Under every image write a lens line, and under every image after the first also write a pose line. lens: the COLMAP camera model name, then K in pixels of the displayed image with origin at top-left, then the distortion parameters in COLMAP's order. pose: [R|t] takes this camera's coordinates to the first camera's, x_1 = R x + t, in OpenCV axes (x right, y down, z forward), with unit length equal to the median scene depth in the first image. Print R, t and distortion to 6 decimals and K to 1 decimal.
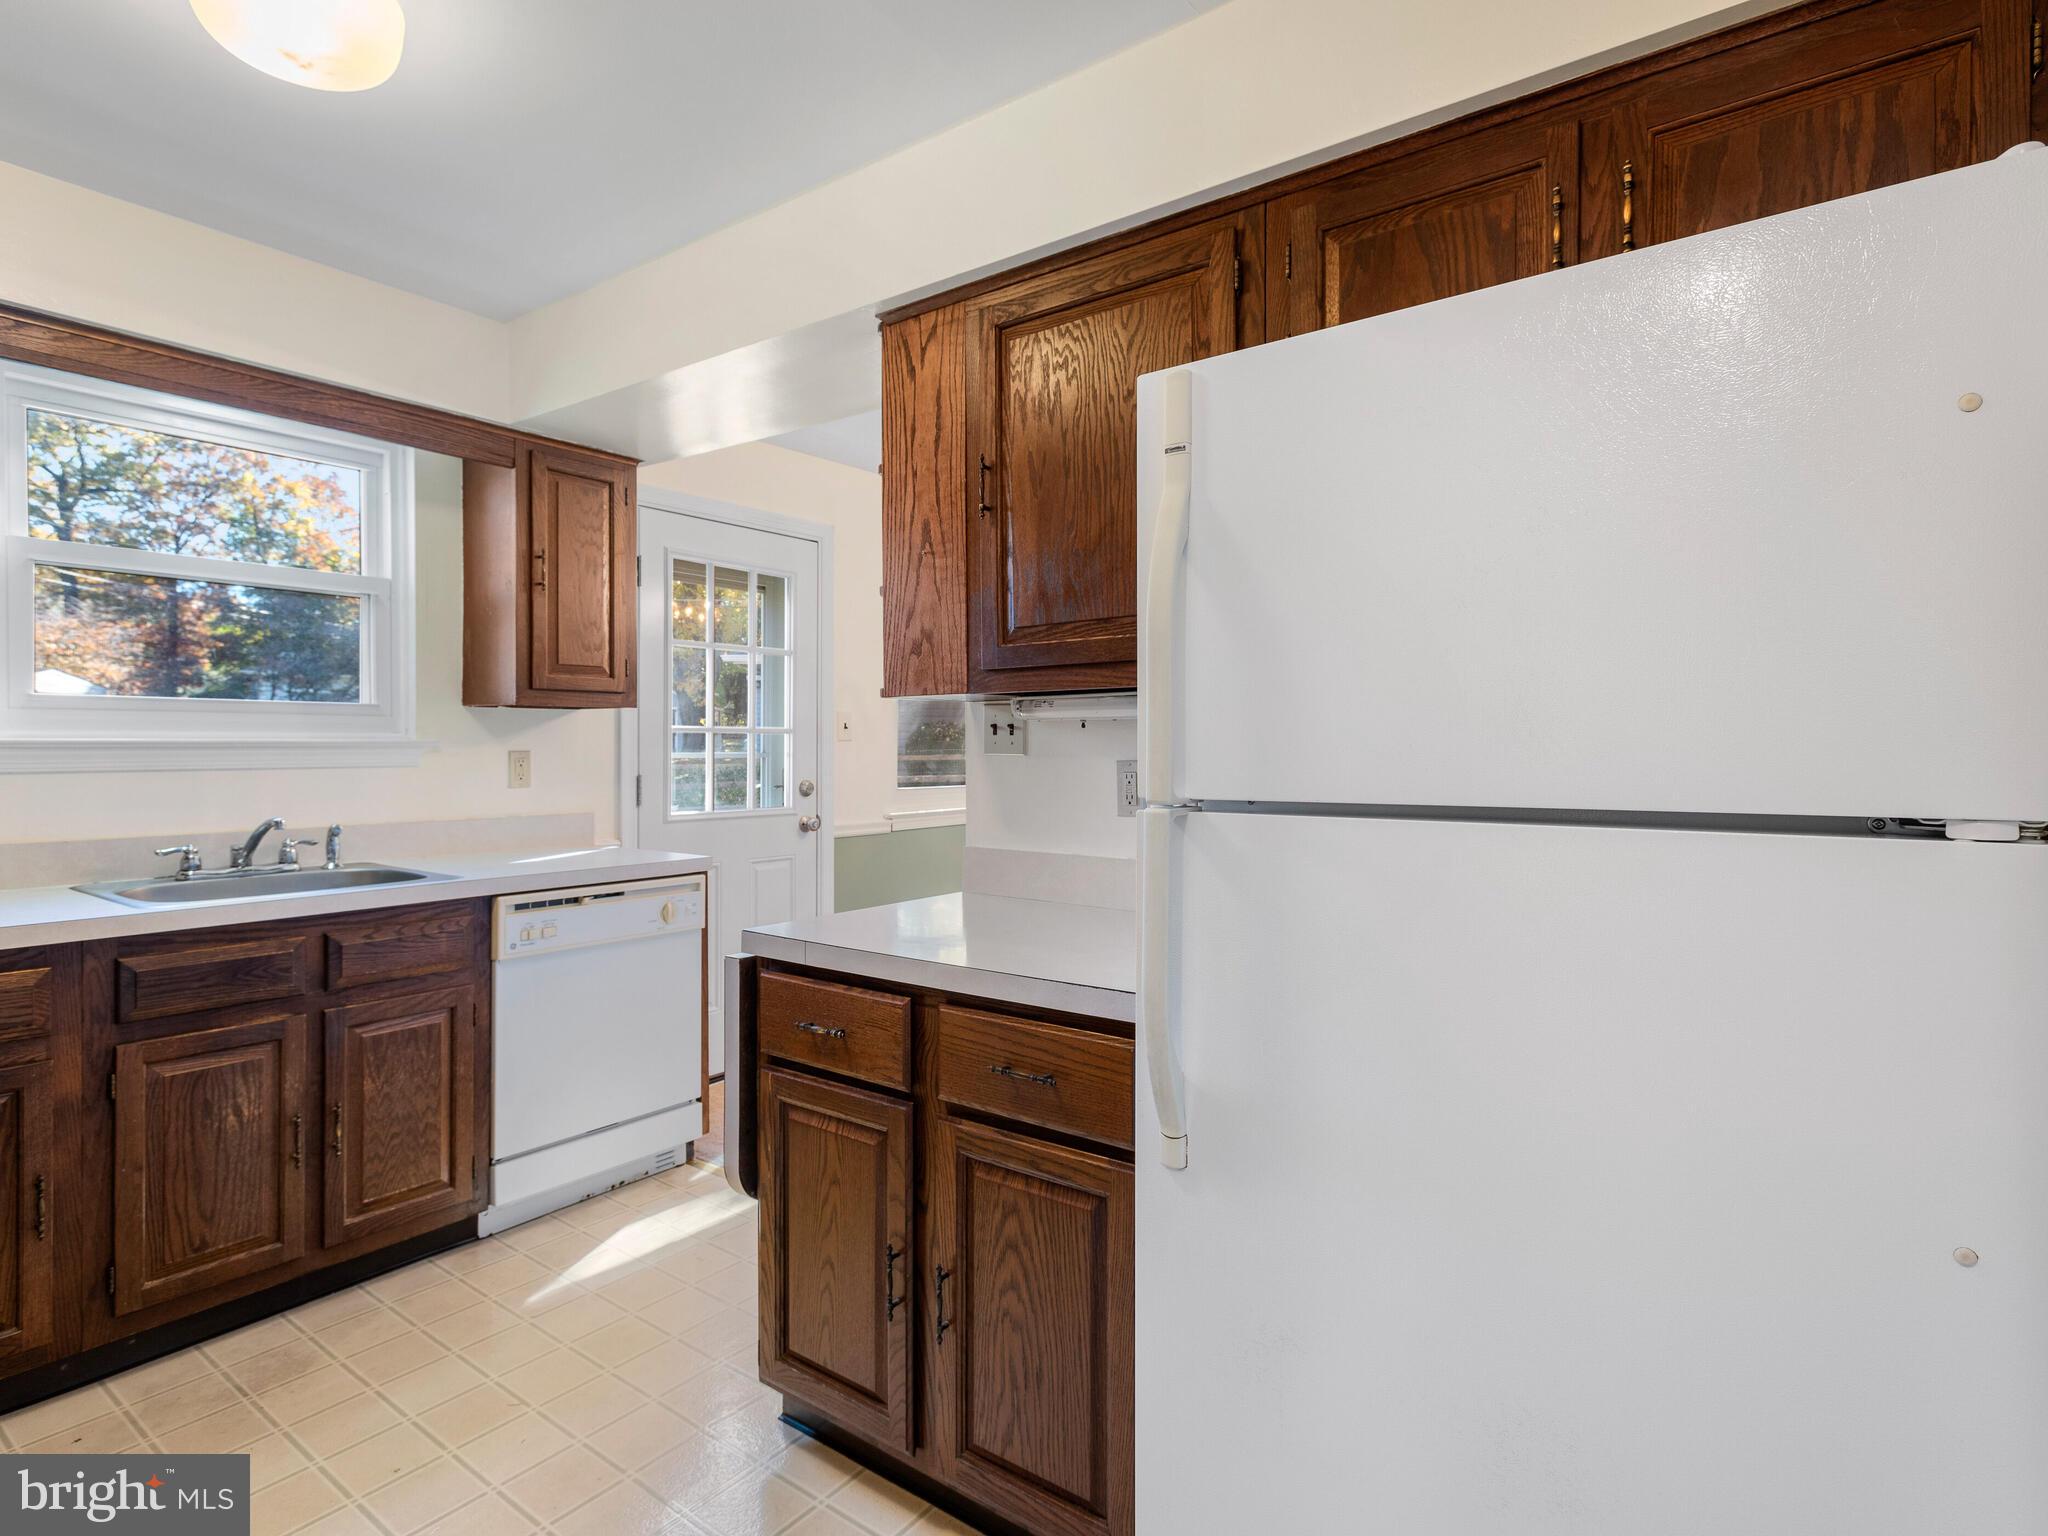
lens RADIAL K [[1073.3, 0, 1024.9], [0, 1073.3, 752.9], [0, 0, 1]] dist [0.005049, 0.000085]
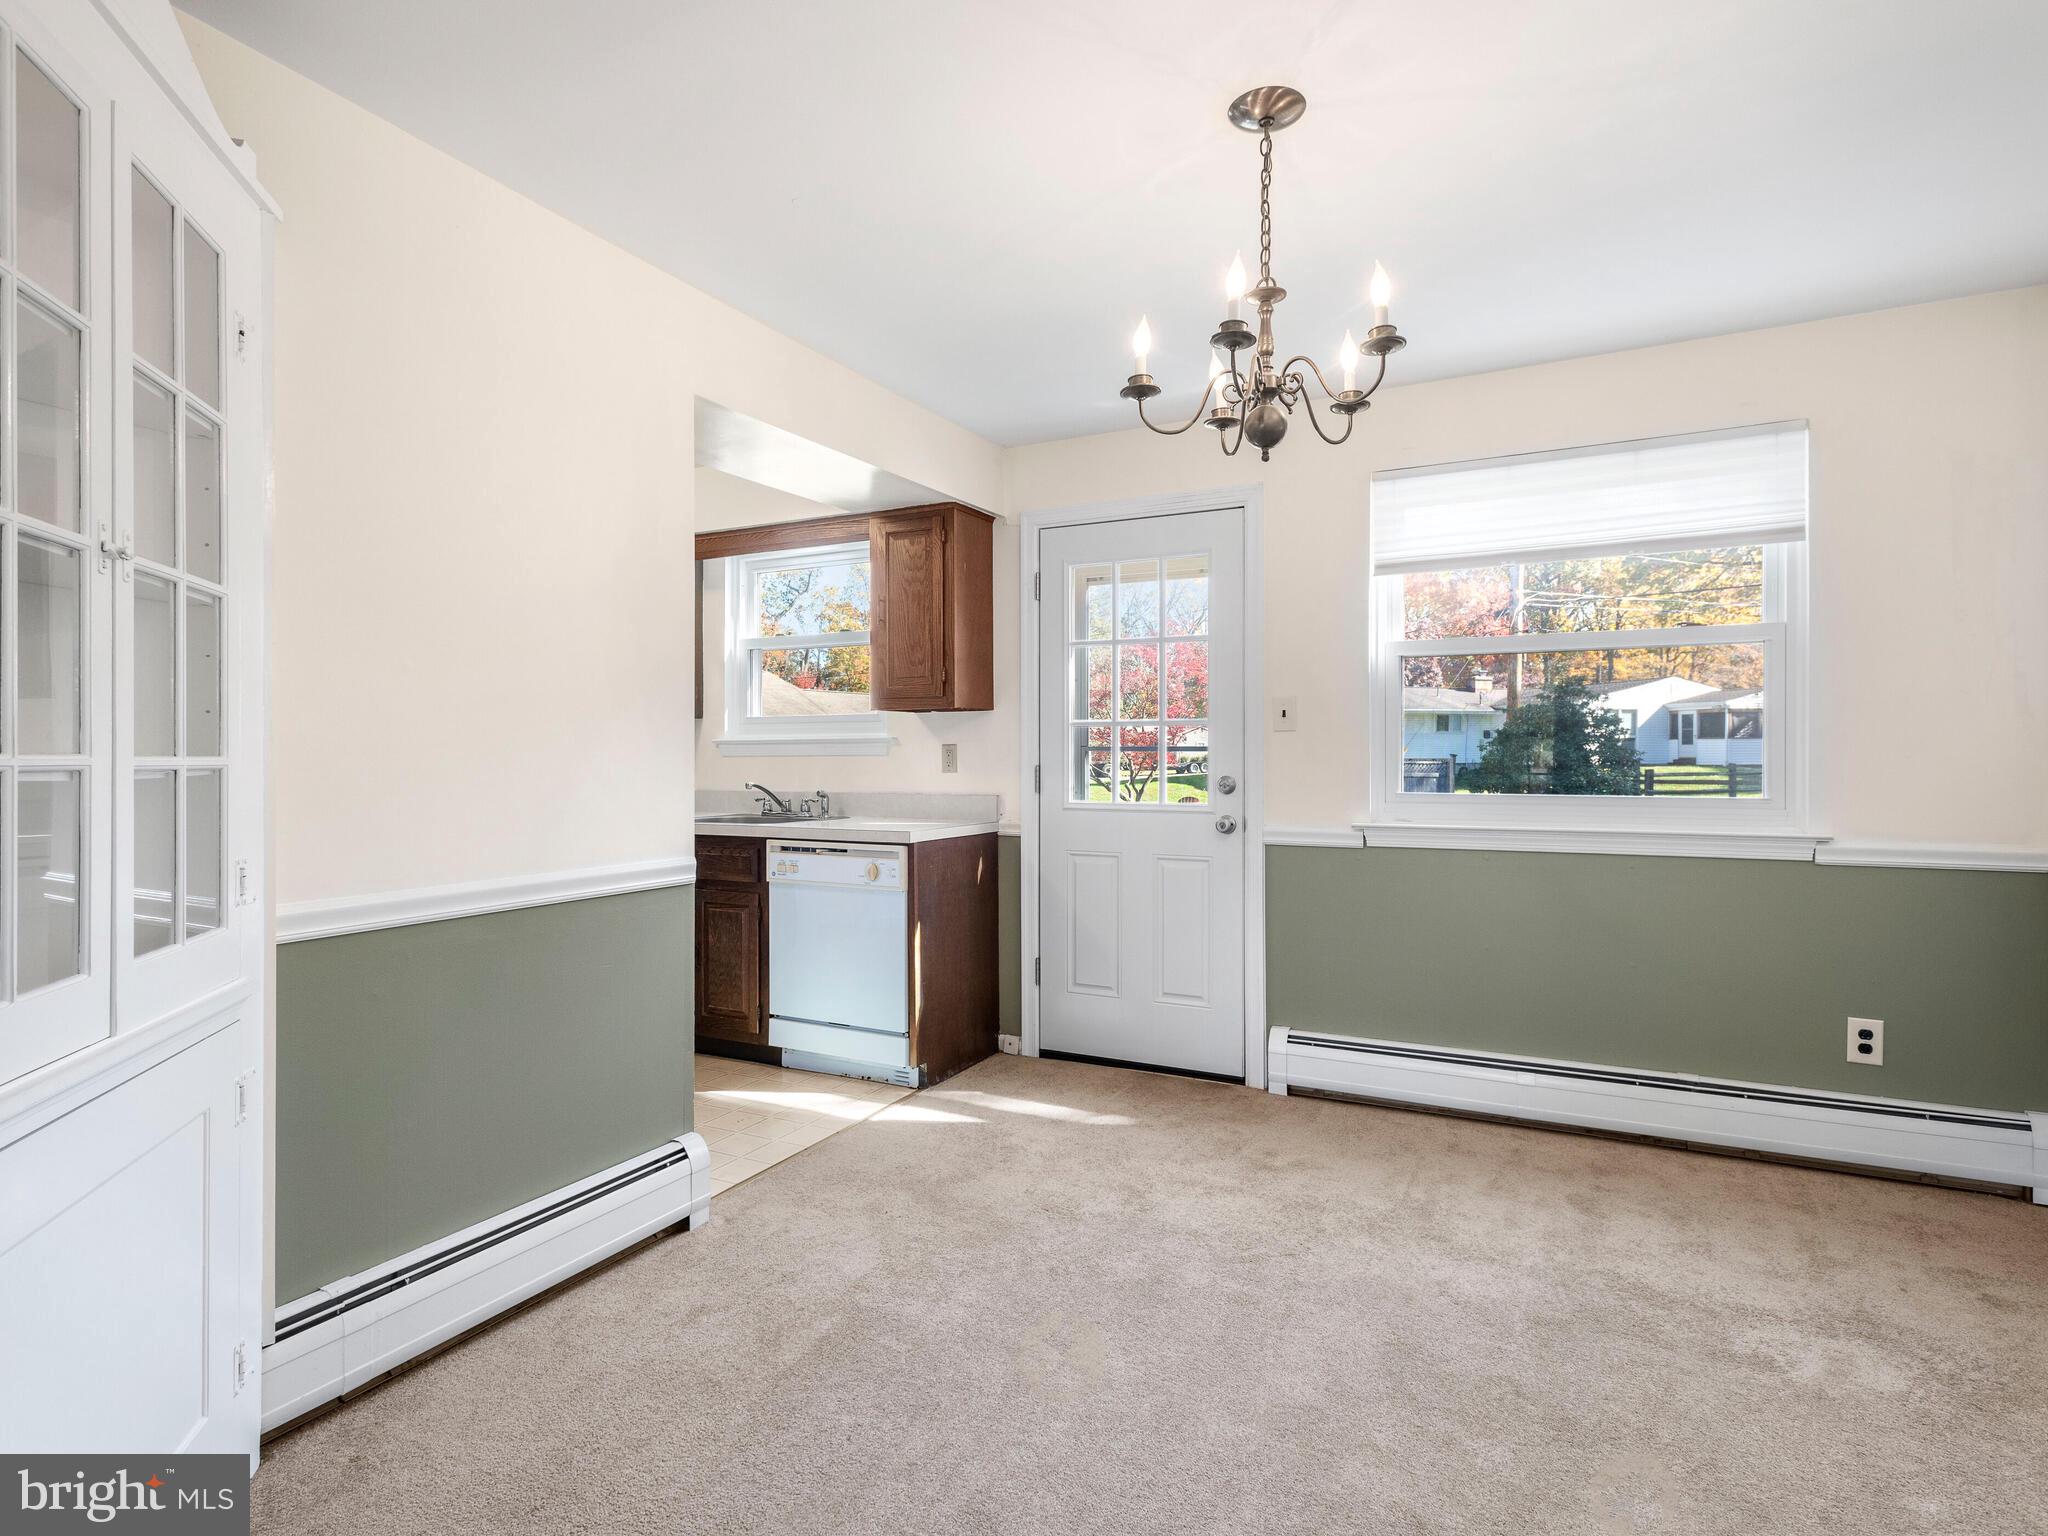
lens RADIAL K [[1088.5, 0, 1016.5], [0, 1088.5, 754.2], [0, 0, 1]] dist [0.020465, -0.008290]
pose [[0.160818, -0.003303, -0.986978, 1.160446], [-0.004374, 0.999982, -0.004059, 0.020427], [0.986974, 0.004970, 0.160801, 1.179496]]
